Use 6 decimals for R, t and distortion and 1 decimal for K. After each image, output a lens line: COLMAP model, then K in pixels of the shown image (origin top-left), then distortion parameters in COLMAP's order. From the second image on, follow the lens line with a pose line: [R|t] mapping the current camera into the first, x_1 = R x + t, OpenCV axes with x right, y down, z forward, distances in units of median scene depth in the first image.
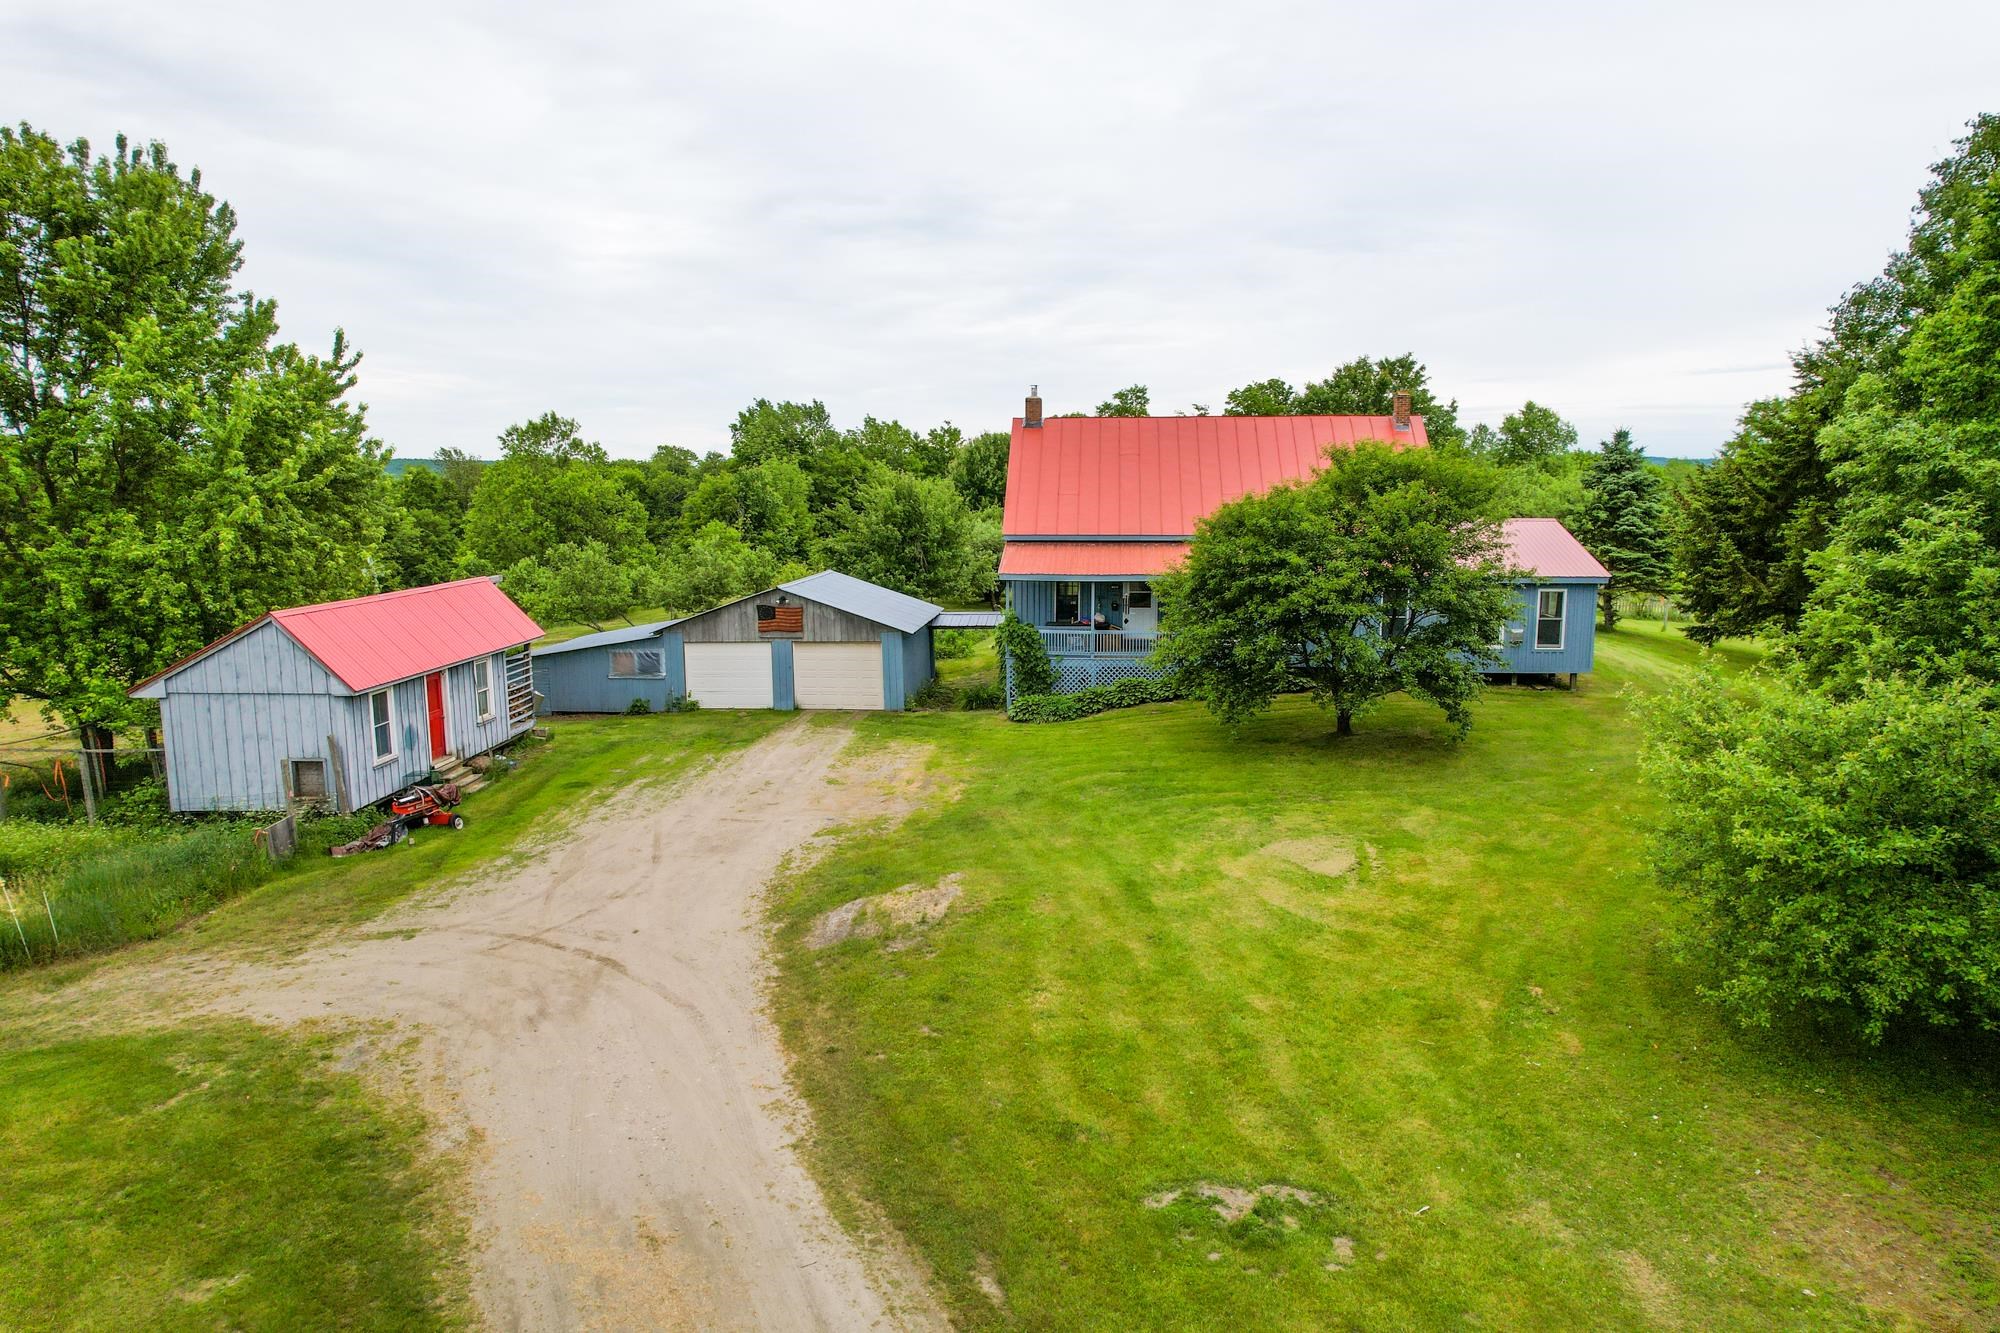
lens RADIAL K [[1271.0, 0, 1010.6], [0, 1271.0, 669.6], [0, 0, 1]] dist [-0.070567, 0.077022]
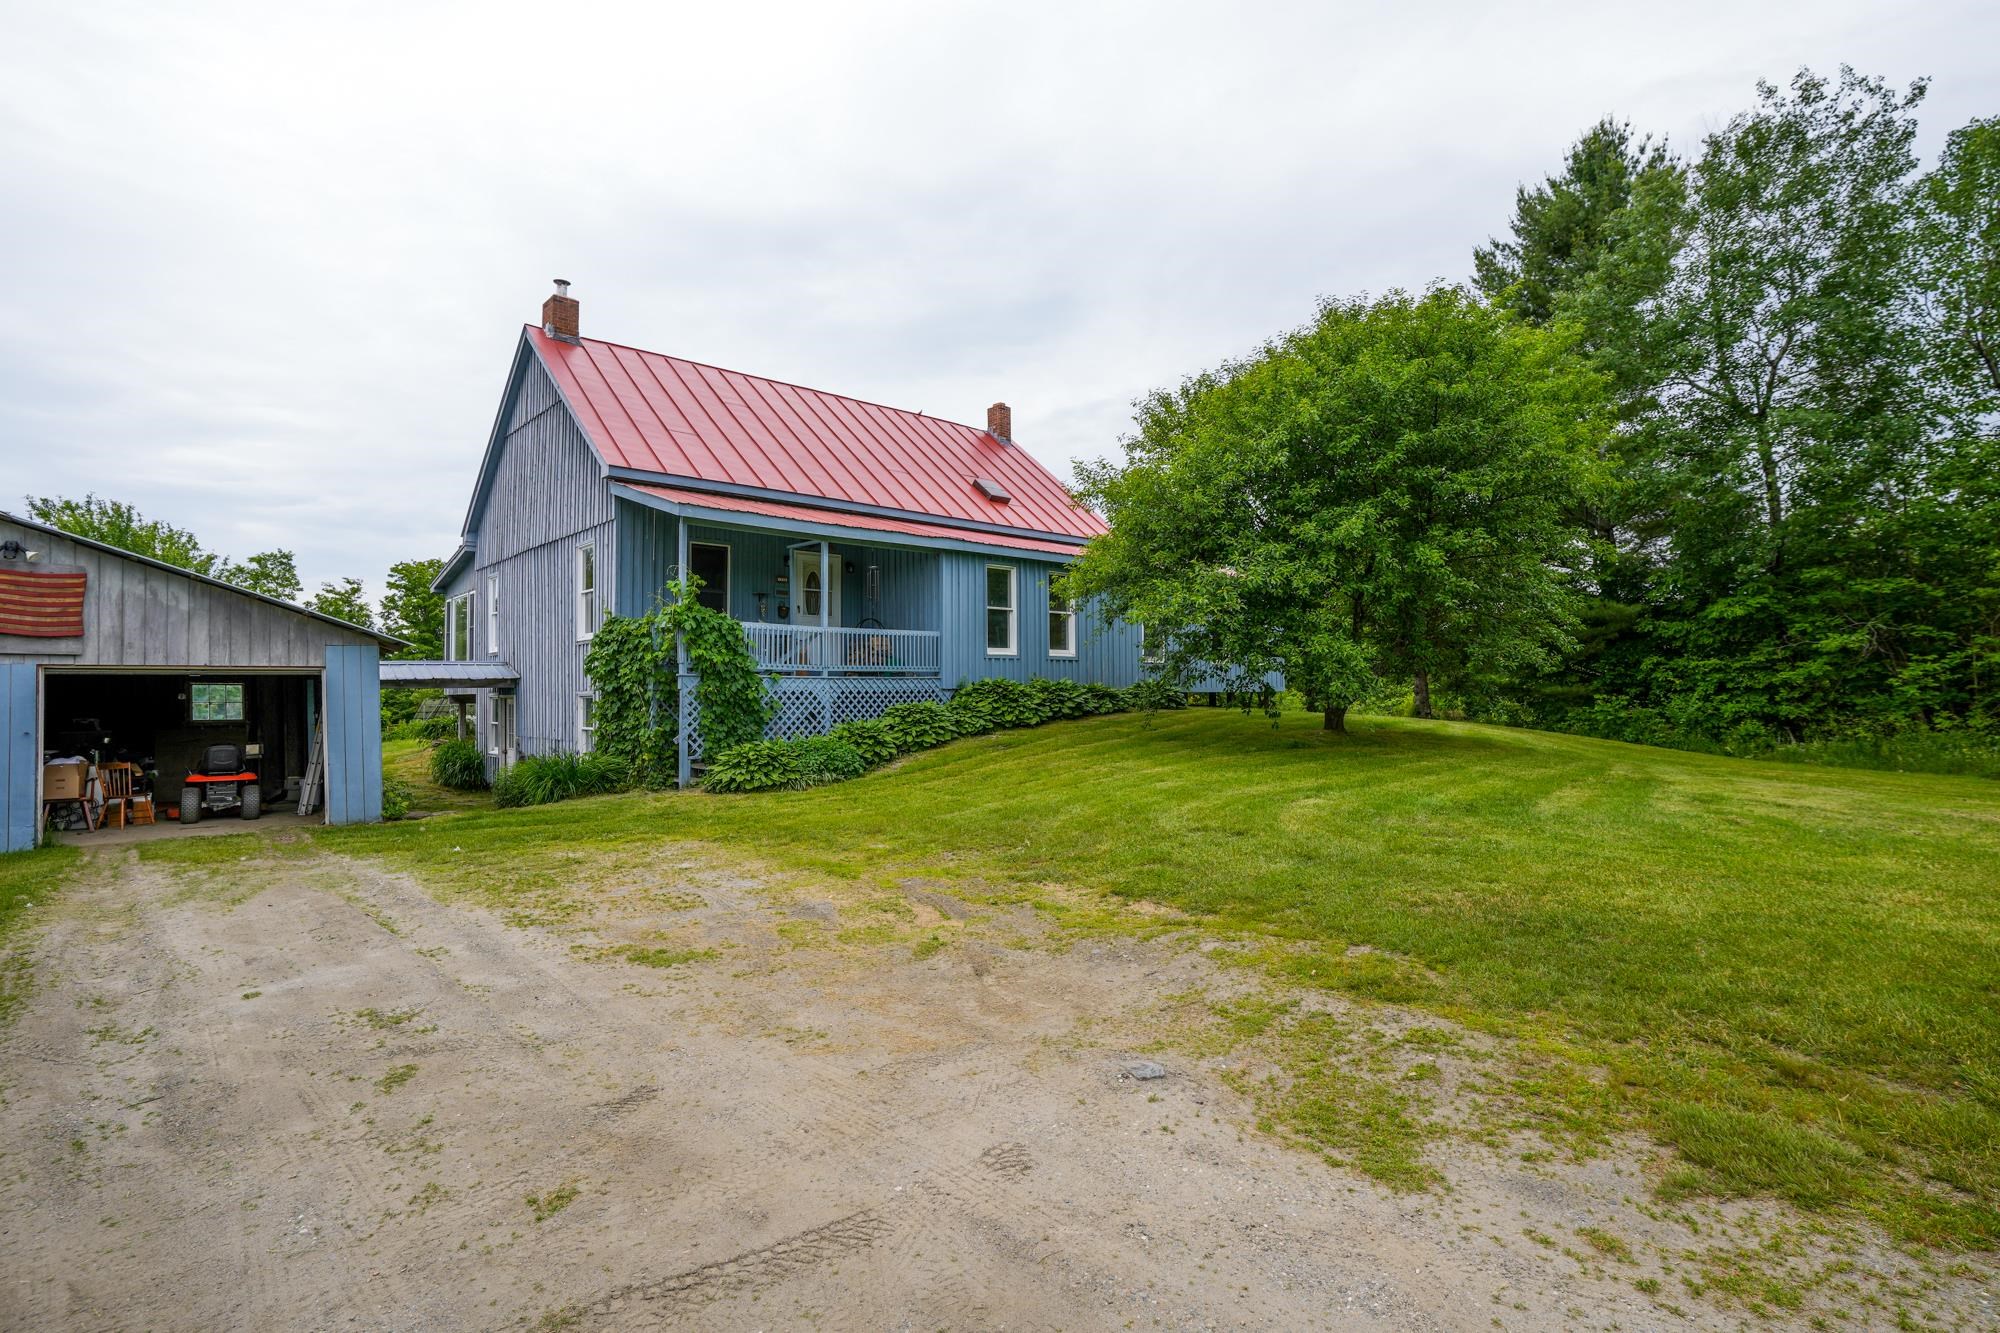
lens RADIAL K [[966.9, 0, 997.6], [0, 966.9, 668.0], [0, 0, 1]] dist [-0.052645, 0.000843]
pose [[0.678324, 0.016235, 0.734583, -0.281627], [0.114692, 0.985162, -0.127681, 0.072102], [-0.725756, 0.170860, 0.666397, 0.929912]]
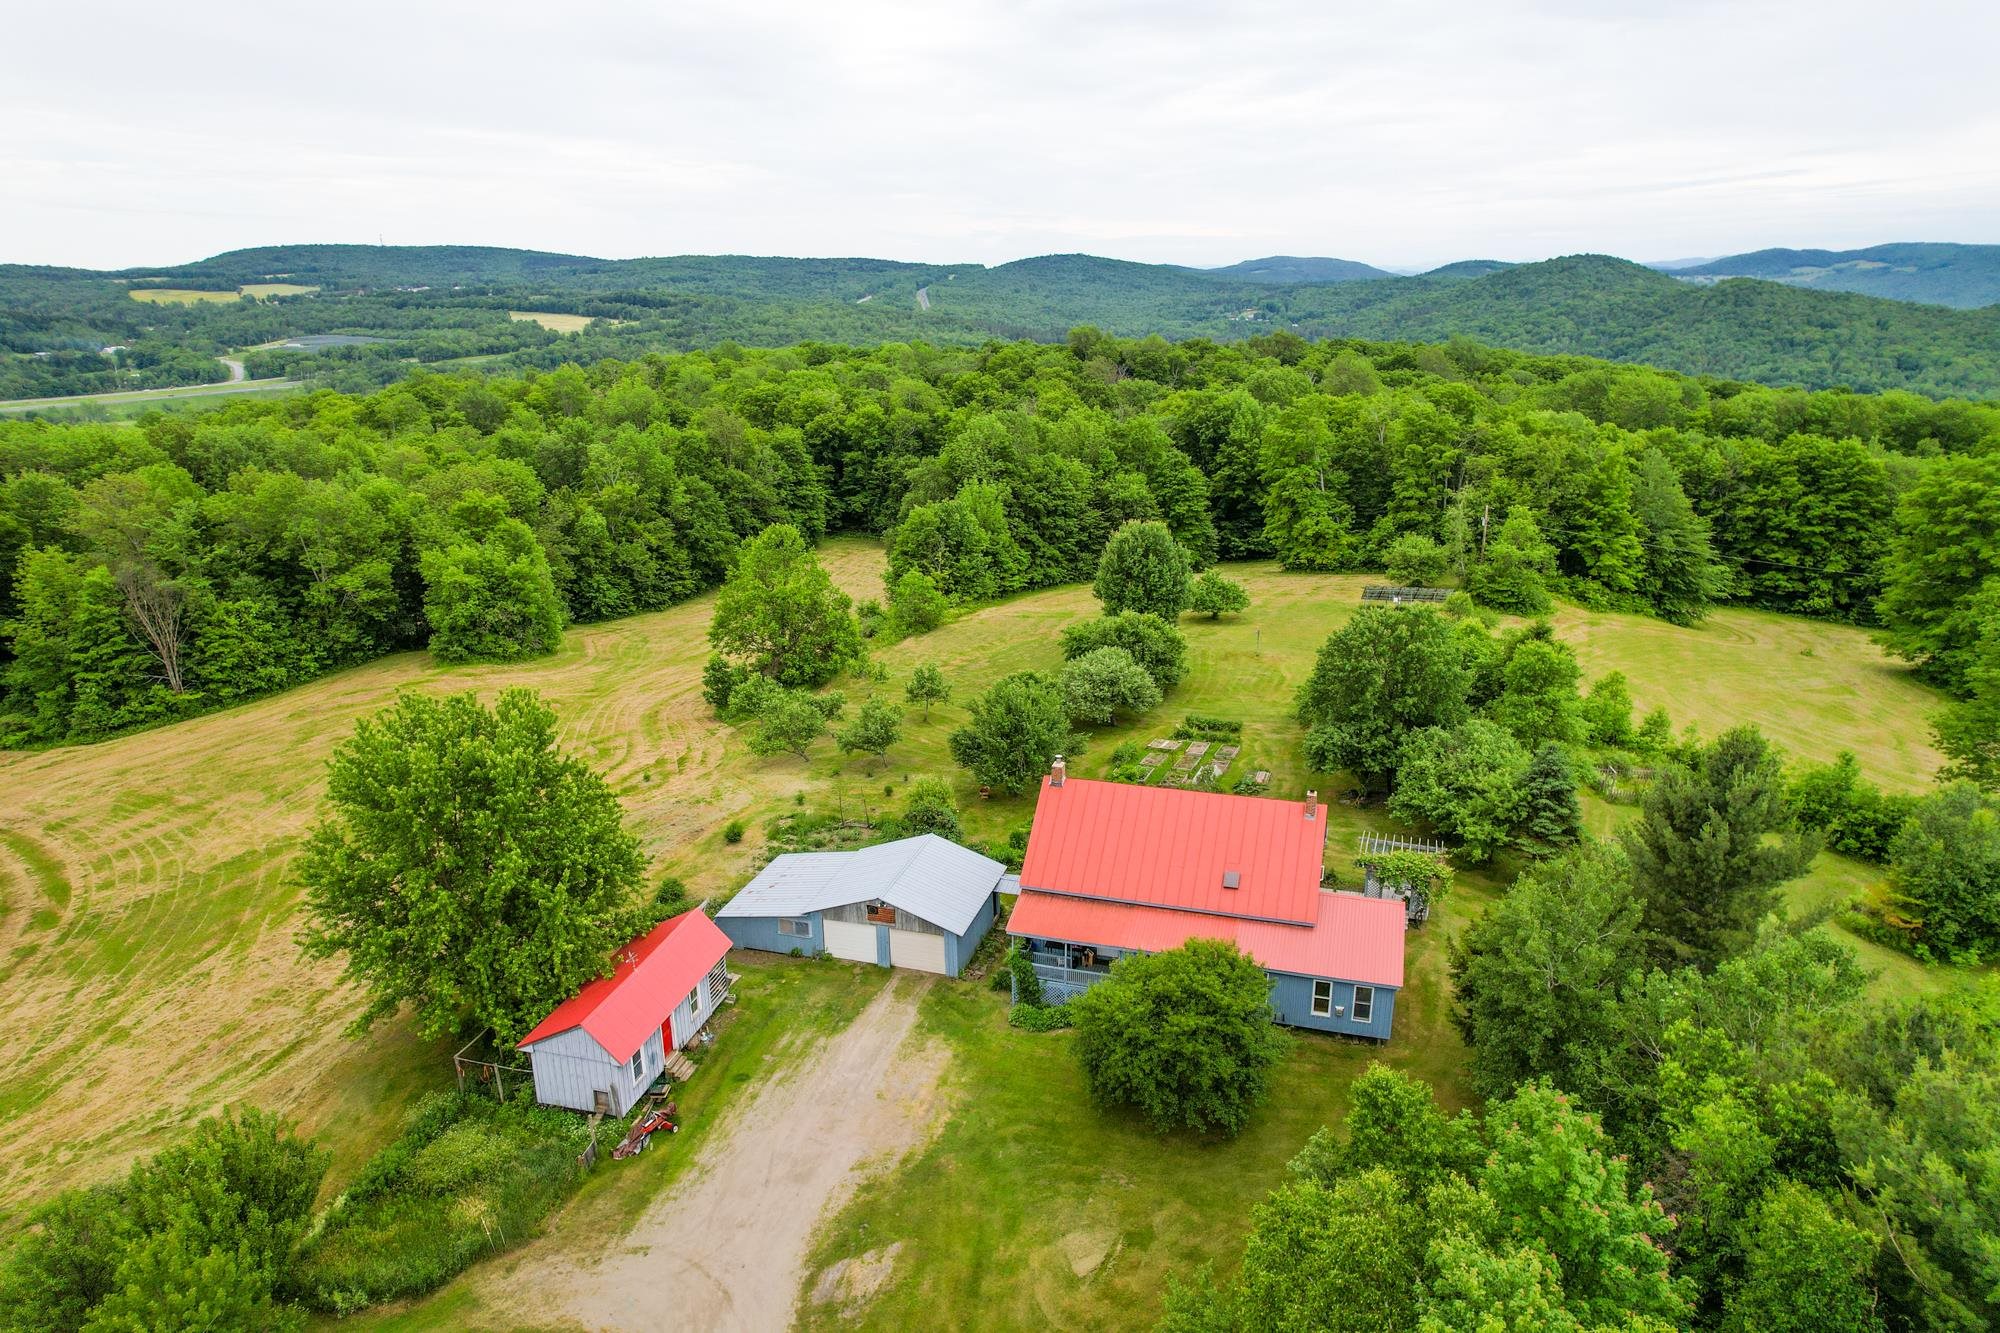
lens RADIAL K [[1271.0, 0, 1010.6], [0, 1271.0, 669.6], [0, 0, 1]] dist [-0.070567, 0.077022]
pose [[0.978527, 0.061322, -0.196785, 0.395606], [-0.029218, 0.986346, 0.162075, -0.900687], [0.204037, -0.152845, 0.966958, -0.640533]]
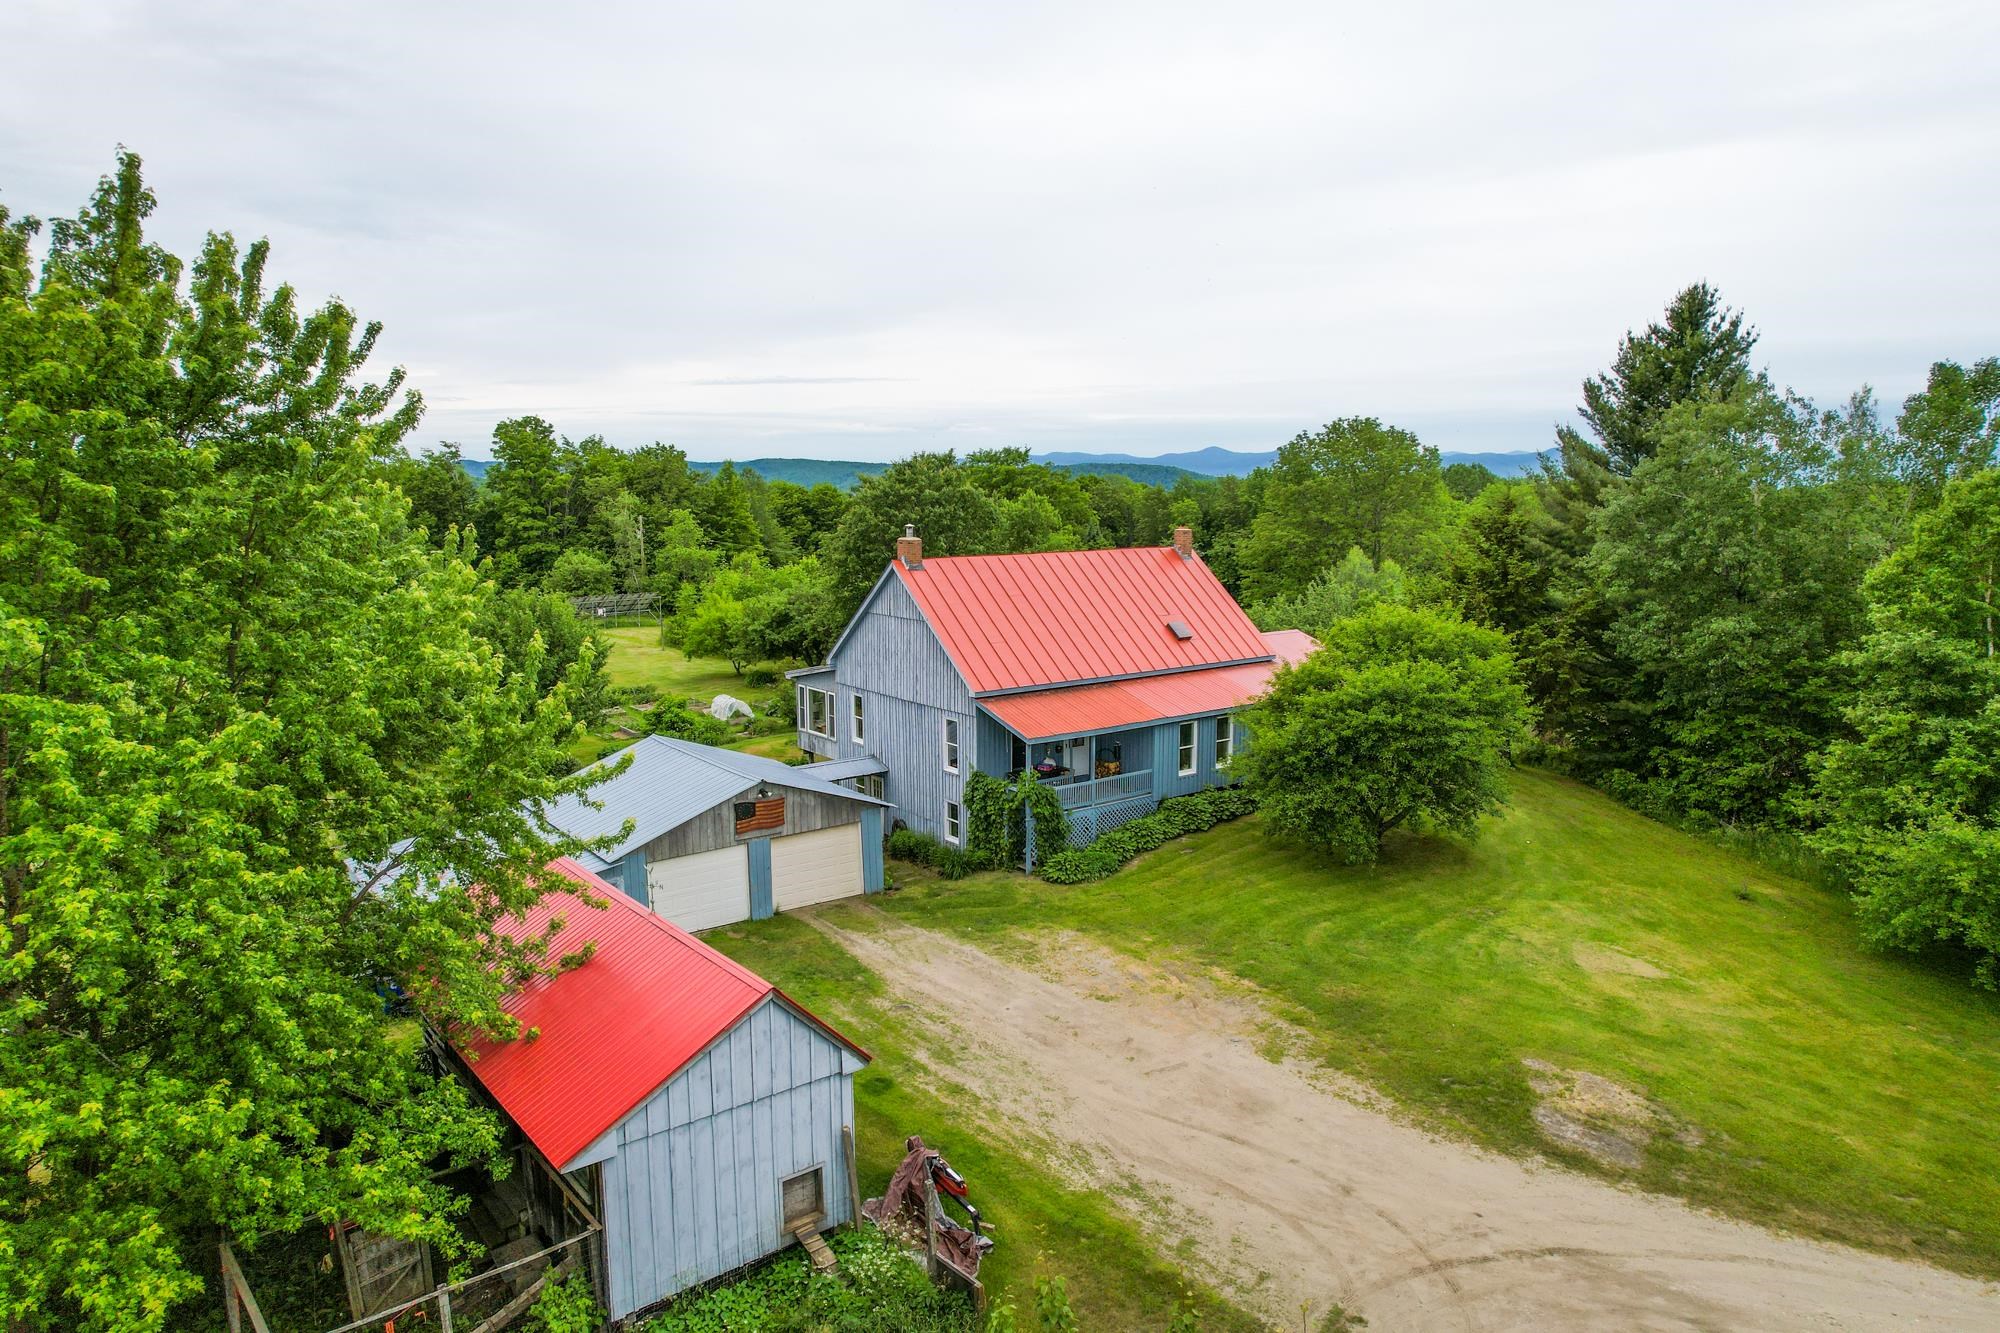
lens RADIAL K [[1271.0, 0, 1010.6], [0, 1271.0, 669.6], [0, 0, 1]] dist [-0.070567, 0.077022]
pose [[0.747965, -0.097316, 0.656565, -0.926064], [0.096984, 0.994600, 0.036935, -0.233096], [-0.656614, 0.036051, 0.753364, 0.367449]]
